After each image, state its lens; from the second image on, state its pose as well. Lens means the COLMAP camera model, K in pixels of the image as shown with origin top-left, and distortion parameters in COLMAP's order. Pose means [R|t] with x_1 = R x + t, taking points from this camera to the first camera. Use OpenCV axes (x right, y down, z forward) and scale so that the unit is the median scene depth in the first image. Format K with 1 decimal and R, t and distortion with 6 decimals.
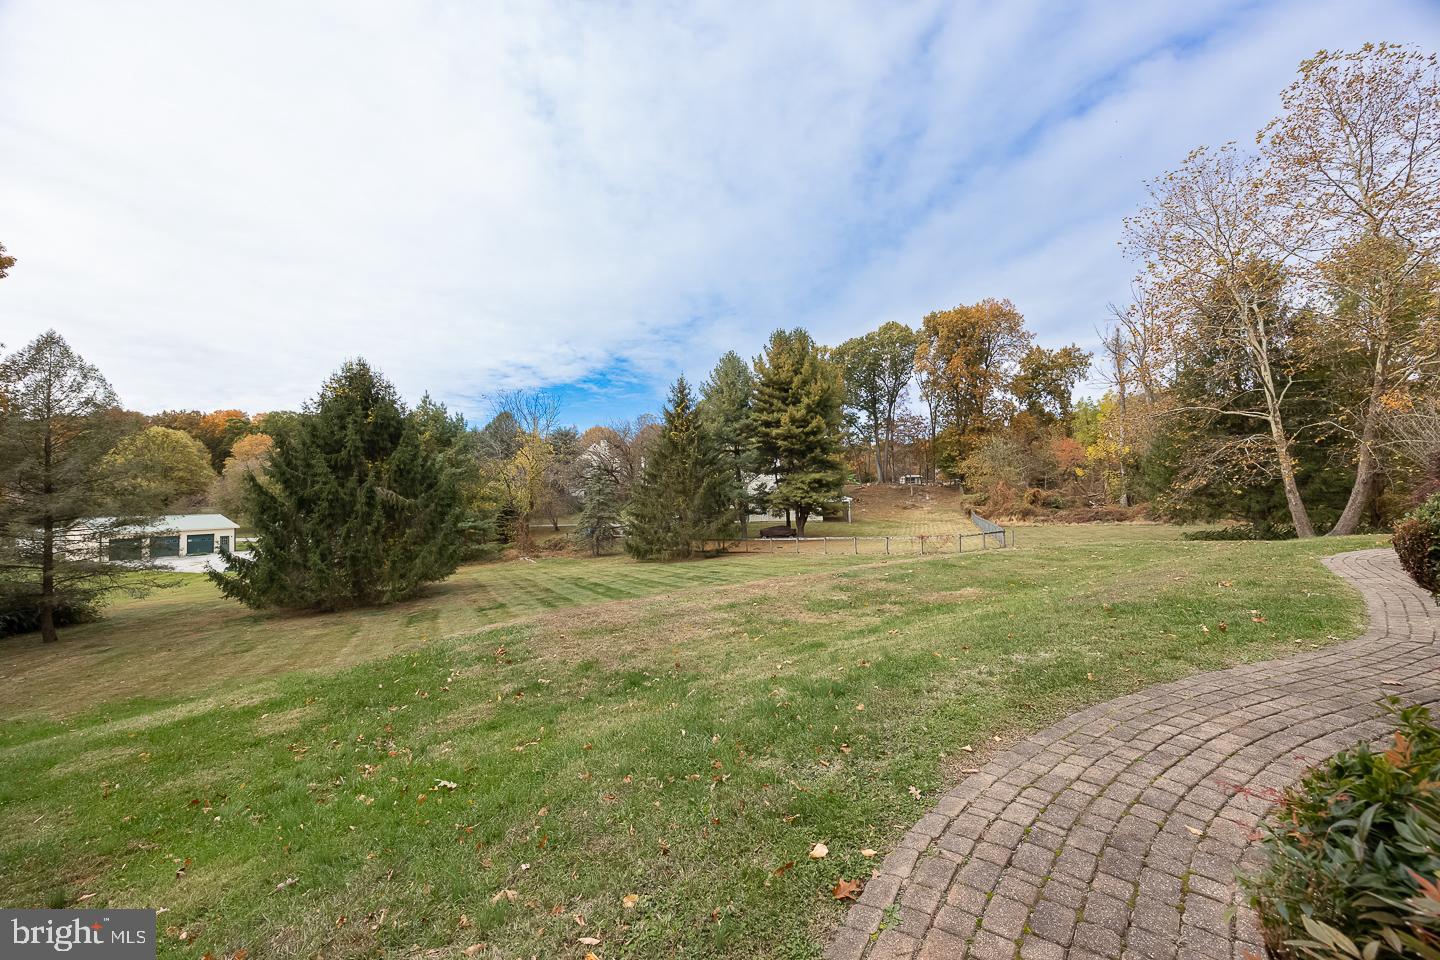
lens RADIAL K [[555.2, 0, 726.5], [0, 555.2, 483.9], [0, 0, 1]] dist [-0.001729, -0.000059]
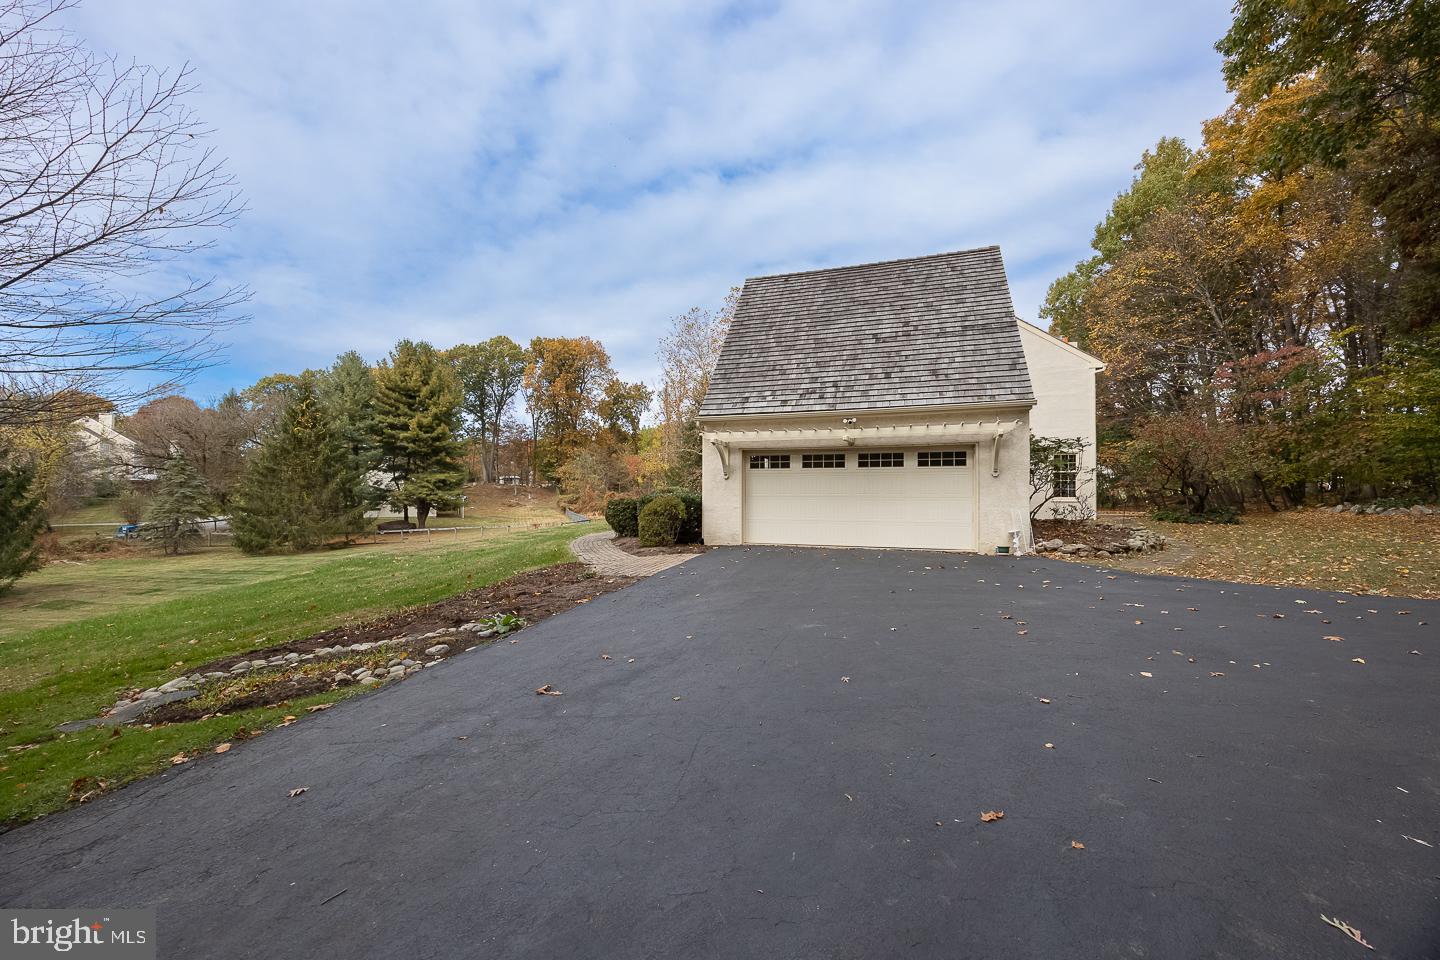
lens RADIAL K [[556.1, 0, 720.0], [0, 556.1, 480.0], [0, 0, 1]] dist [-0.052286, -0.000016]
pose [[0.769341, 0.035790, 0.637835, -0.084761], [-0.030965, 0.999345, -0.018725, -0.002206], [-0.638087, -0.005344, 0.769946, -0.175513]]
